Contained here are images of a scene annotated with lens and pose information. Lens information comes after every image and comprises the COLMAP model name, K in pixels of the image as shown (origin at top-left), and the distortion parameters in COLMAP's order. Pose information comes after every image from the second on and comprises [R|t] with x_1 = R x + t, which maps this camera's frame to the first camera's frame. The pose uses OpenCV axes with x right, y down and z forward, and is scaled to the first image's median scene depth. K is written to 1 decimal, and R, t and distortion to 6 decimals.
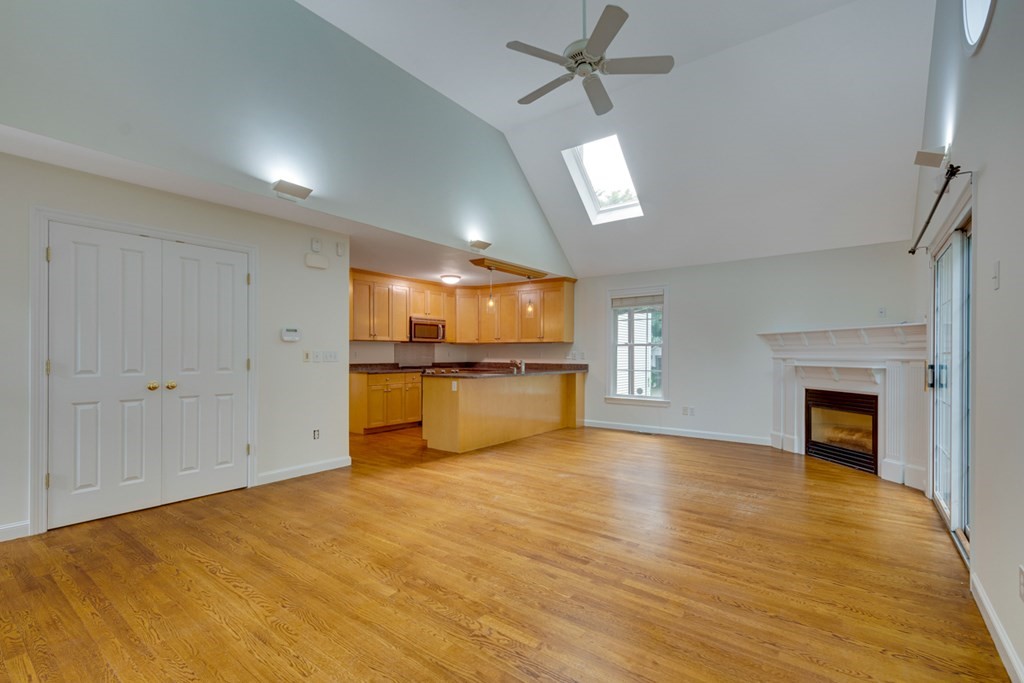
lens RADIAL K [[432.5, 0, 532.8], [0, 432.5, 351.1], [0, 0, 1]] dist [0.005133, -0.001248]
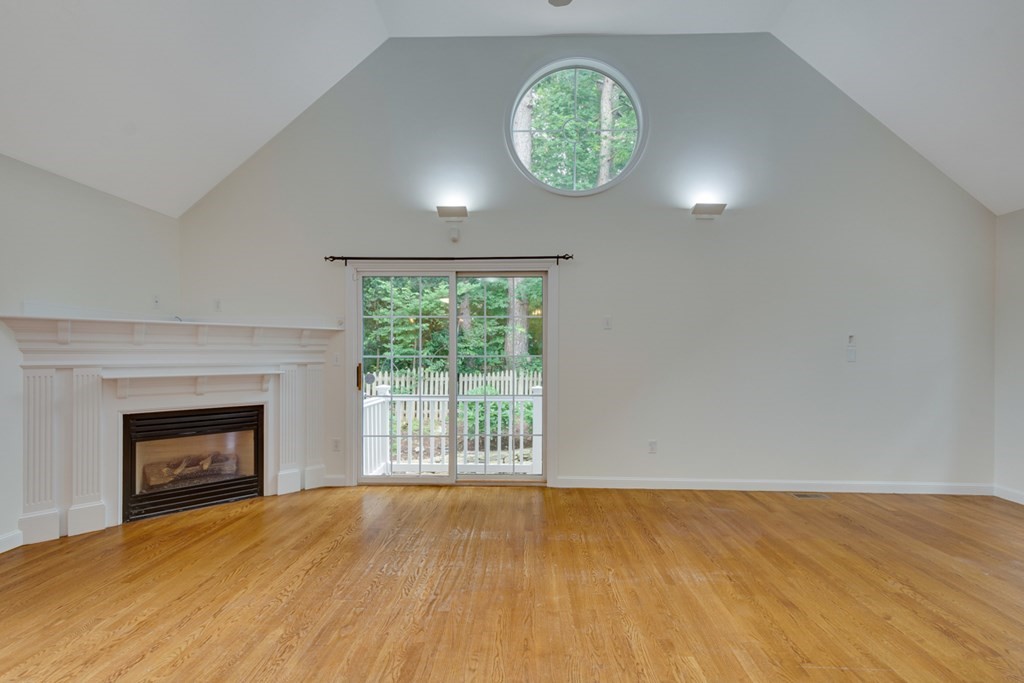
lens RADIAL K [[467.0, 0, 508.3], [0, 467.0, 358.2], [0, 0, 1]] dist [0.012265, -0.000811]
pose [[-0.531646, -0.013868, 0.846853, -0.218285], [-0.009444, 0.999901, 0.010445, -0.004900], [-0.846914, -0.002444, -0.531724, 0.891229]]
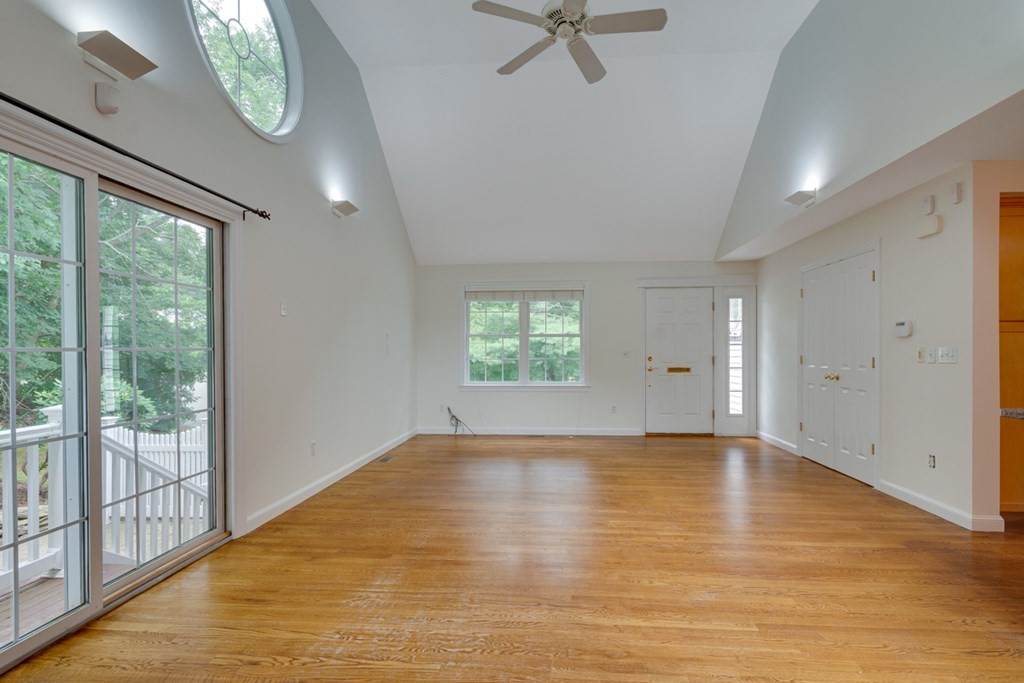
lens RADIAL K [[491.6, 0, 509.4], [0, 491.6, 357.9], [0, 0, 1]] dist [-0.007390, 0.000561]
pose [[-0.864575, 0.005425, -0.502474, 0.425601], [0.002681, 0.999977, 0.006183, 0.006866], [0.502496, 0.003999, -0.864570, 1.067940]]
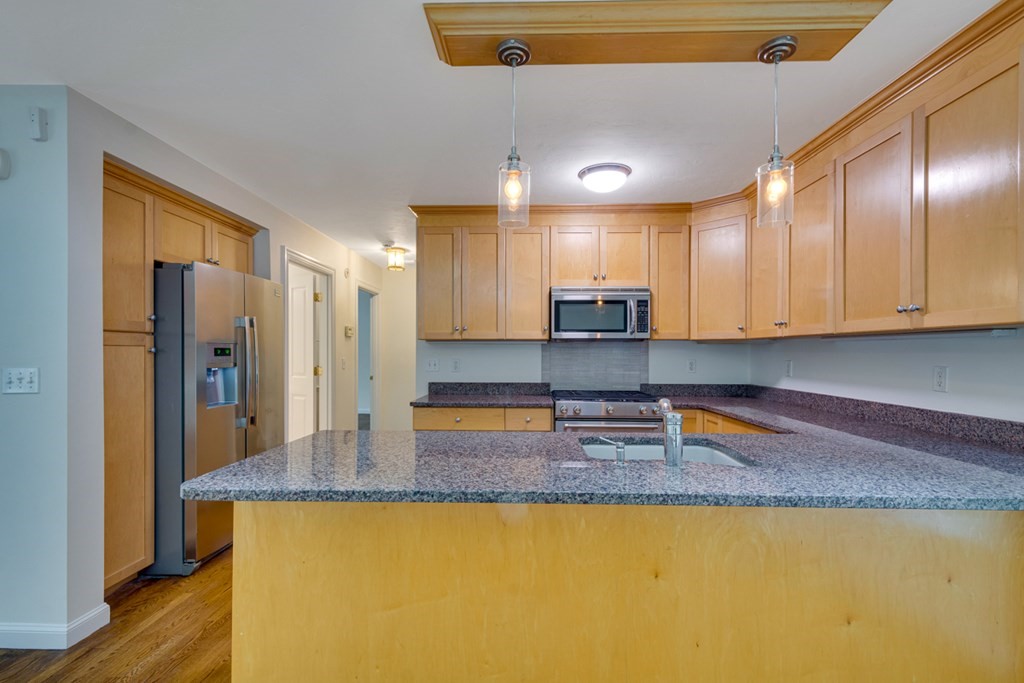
lens RADIAL K [[467.0, 0, 515.1], [0, 467.0, 349.7], [0, 0, 1]] dist [0.012265, -0.000811]
pose [[0.553930, -0.006877, -0.832535, 0.169294], [0.003022, 0.999976, -0.006249, -0.011136], [0.832557, 0.000946, 0.553938, 0.933760]]
